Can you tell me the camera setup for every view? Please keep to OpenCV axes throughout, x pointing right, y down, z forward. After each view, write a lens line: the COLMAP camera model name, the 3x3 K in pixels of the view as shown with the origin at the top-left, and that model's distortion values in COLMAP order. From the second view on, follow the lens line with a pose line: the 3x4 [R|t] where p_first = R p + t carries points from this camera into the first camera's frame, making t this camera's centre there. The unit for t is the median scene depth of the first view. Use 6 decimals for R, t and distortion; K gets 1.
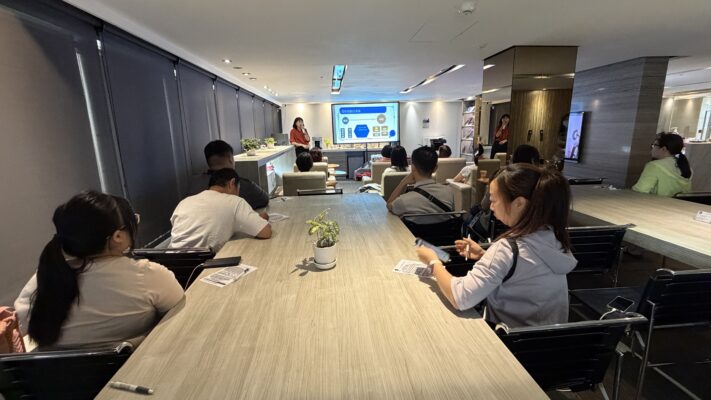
lens RADIAL K [[324.3, 0, 355.1], [0, 324.3, 198.2], [0, 0, 1]] dist [0.004746, -0.000173]
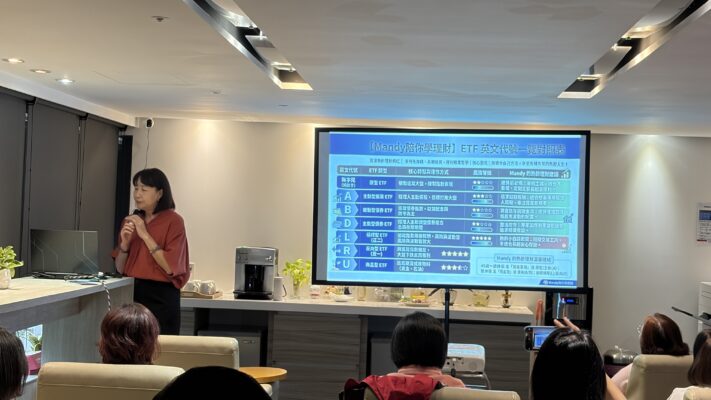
lens RADIAL K [[1221.4, 0, 345.9], [0, 1221.4, 196.6], [0, 0, 1]] dist [0.118537, 0.000000]
pose [[0.987386, 0.057082, -0.147685, 0.119004], [-0.088624, 0.972195, -0.216754, -0.039487], [0.131206, 0.227108, 0.964991, 0.112643]]
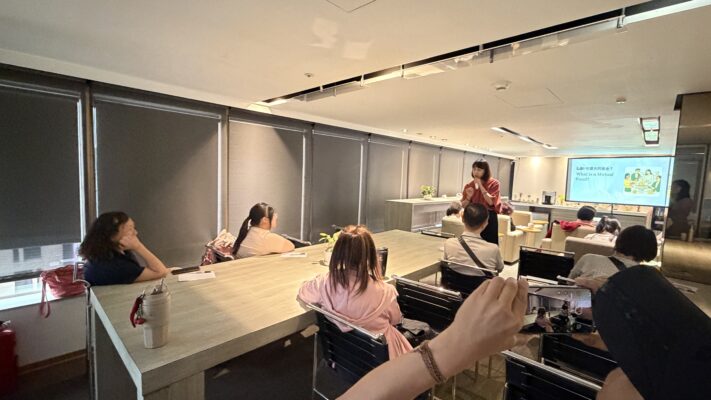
lens RADIAL K [[315.6, 0, 360.8], [0, 315.6, 199.9], [0, 0, 1]] dist [0.008618, 0.000093]
pose [[0.670528, 0.108147, -0.733959, 0.256858], [-0.207179, 0.977255, -0.045279, -0.015150], [0.712368, 0.182421, 0.677683, -0.004420]]
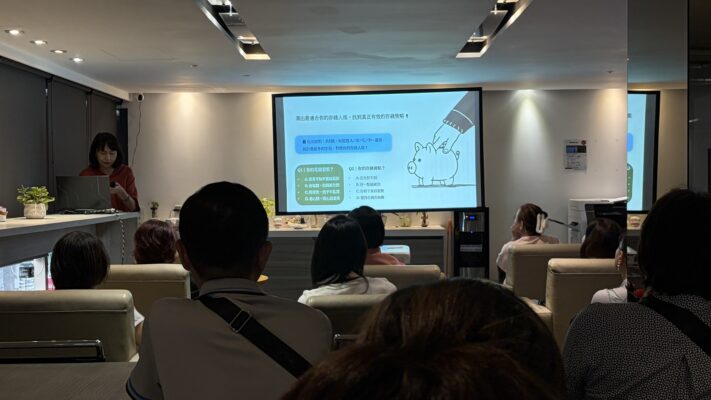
lens RADIAL K [[981.5, 0, 354.6], [0, 981.5, 204.7], [0, 0, 1]] dist [0.107309, 0.000000]
pose [[0.996260, 0.012914, -0.085440, 0.121045], [-0.028506, 0.982537, -0.183873, 0.001267], [0.081574, 0.185621, 0.979230, 0.065271]]
